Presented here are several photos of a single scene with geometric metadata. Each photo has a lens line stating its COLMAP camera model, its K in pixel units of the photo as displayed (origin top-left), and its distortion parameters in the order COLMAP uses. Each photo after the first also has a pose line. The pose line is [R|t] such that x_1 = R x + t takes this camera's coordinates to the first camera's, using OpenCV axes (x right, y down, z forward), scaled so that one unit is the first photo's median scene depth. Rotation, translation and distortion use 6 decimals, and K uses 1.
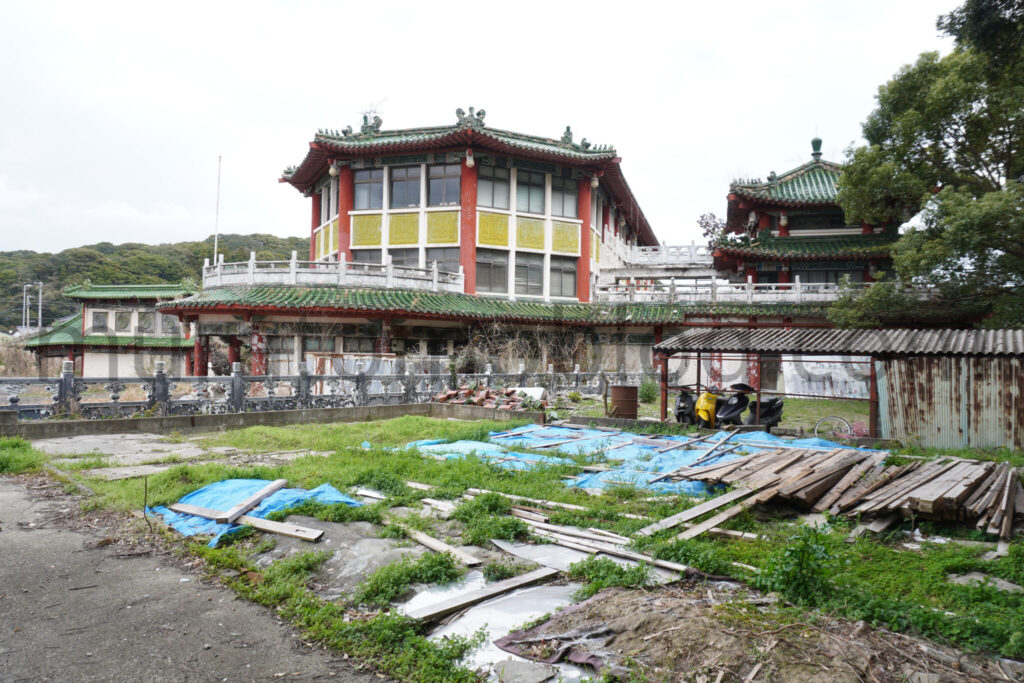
lens RADIAL K [[681.3, 0, 508.9], [0, 681.3, 344.2], [0, 0, 1]] dist [-0.047568, 0.020753]
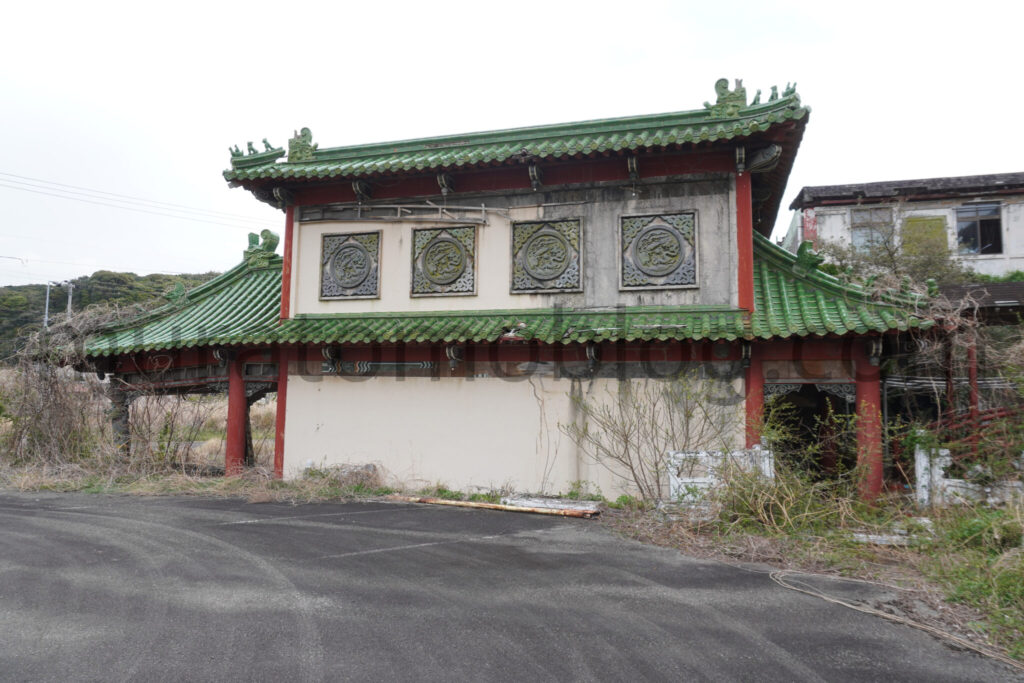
lens RADIAL K [[686.4, 0, 509.8], [0, 686.4, 340.5], [0, 0, 1]] dist [-0.051580, 0.002459]
pose [[0.999971, -0.007193, -0.002451, -0.541445], [0.006980, 0.996950, -0.077736, 0.021929], [0.003002, 0.077717, 0.996971, 0.711293]]
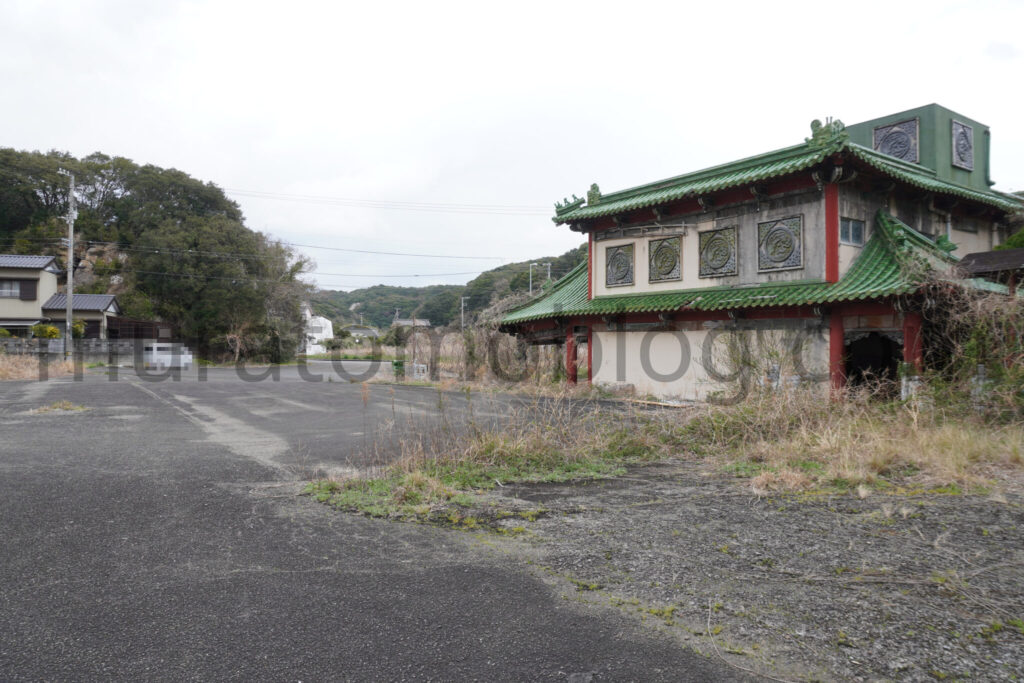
lens RADIAL K [[681.3, 0, 516.0], [0, 681.3, 339.9], [0, 0, 1]] dist [-0.047568, 0.020753]
pose [[0.778317, -0.023049, -0.627448, -0.363711], [0.020160, 0.999728, -0.011716, 0.023749], [0.627547, -0.003530, 0.778570, 0.576260]]
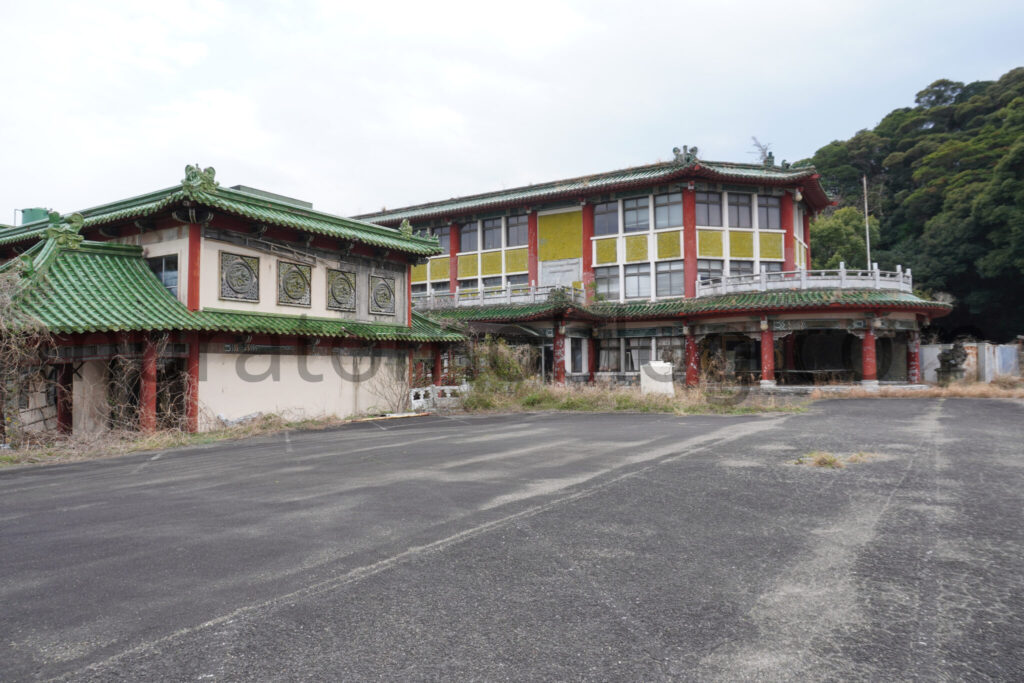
lens RADIAL K [[682.9, 0, 517.3], [0, 682.9, 340.7], [0, 0, 1]] dist [-0.049966, 0.033054]
pose [[0.244708, 0.016462, 0.969457, -0.976598], [0.006362, 0.999807, -0.018583, 0.014466], [-0.969576, 0.010715, 0.244556, 0.733598]]
